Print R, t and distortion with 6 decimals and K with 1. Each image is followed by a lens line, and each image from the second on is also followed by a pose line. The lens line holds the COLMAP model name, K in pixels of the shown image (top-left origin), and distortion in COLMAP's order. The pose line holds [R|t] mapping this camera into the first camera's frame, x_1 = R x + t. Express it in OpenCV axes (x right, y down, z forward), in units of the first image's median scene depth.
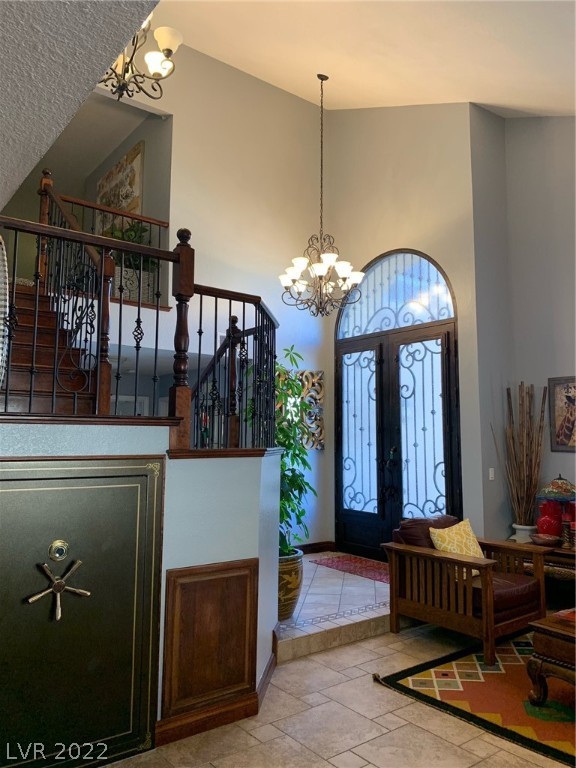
lens RADIAL K [[576.2, 0, 297.3], [0, 576.2, 378.2], [0, 0, 1]] dist [0.050193, -0.064476]
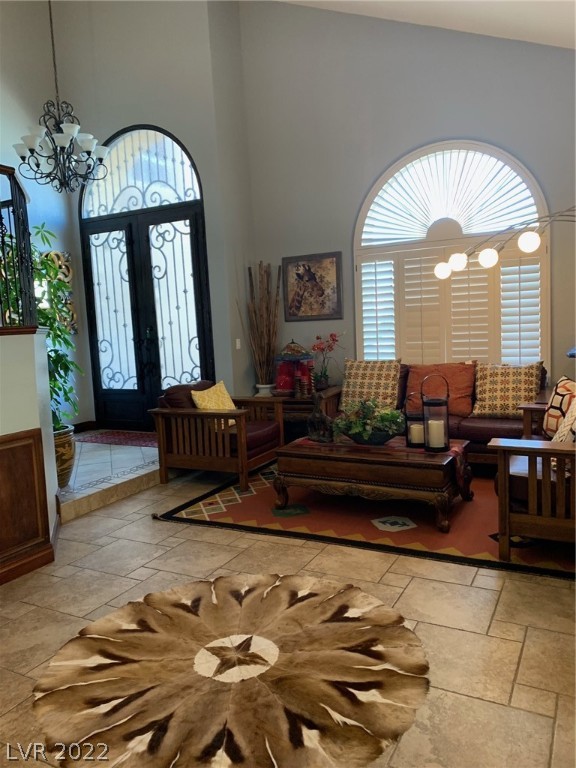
lens RADIAL K [[575.3, 0, 288.0], [0, 575.3, 384.0], [0, 0, 1]] dist [0.002321, -0.003491]
pose [[0.909814, -0.094743, 0.404058, -0.041405], [0.010265, 0.978433, 0.206309, 0.010375], [-0.414890, -0.183555, 0.891164, -0.064253]]
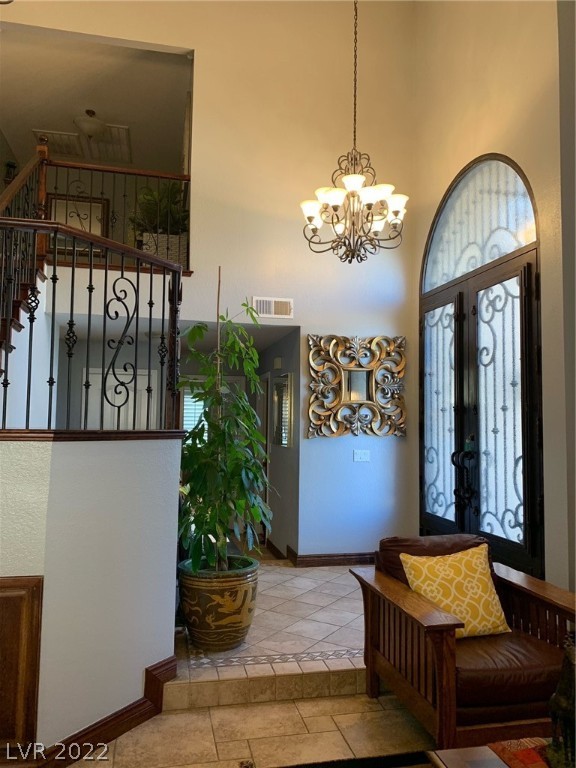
lens RADIAL K [[589.0, 0, 288.0], [0, 589.0, 384.0], [0, 0, 1]] dist [0.029978, -0.000148]
pose [[0.902310, -0.023285, -0.430459, 0.317670], [0.038346, 0.998917, 0.026345, 0.032738], [0.429380, -0.040277, 0.902226, 0.264414]]
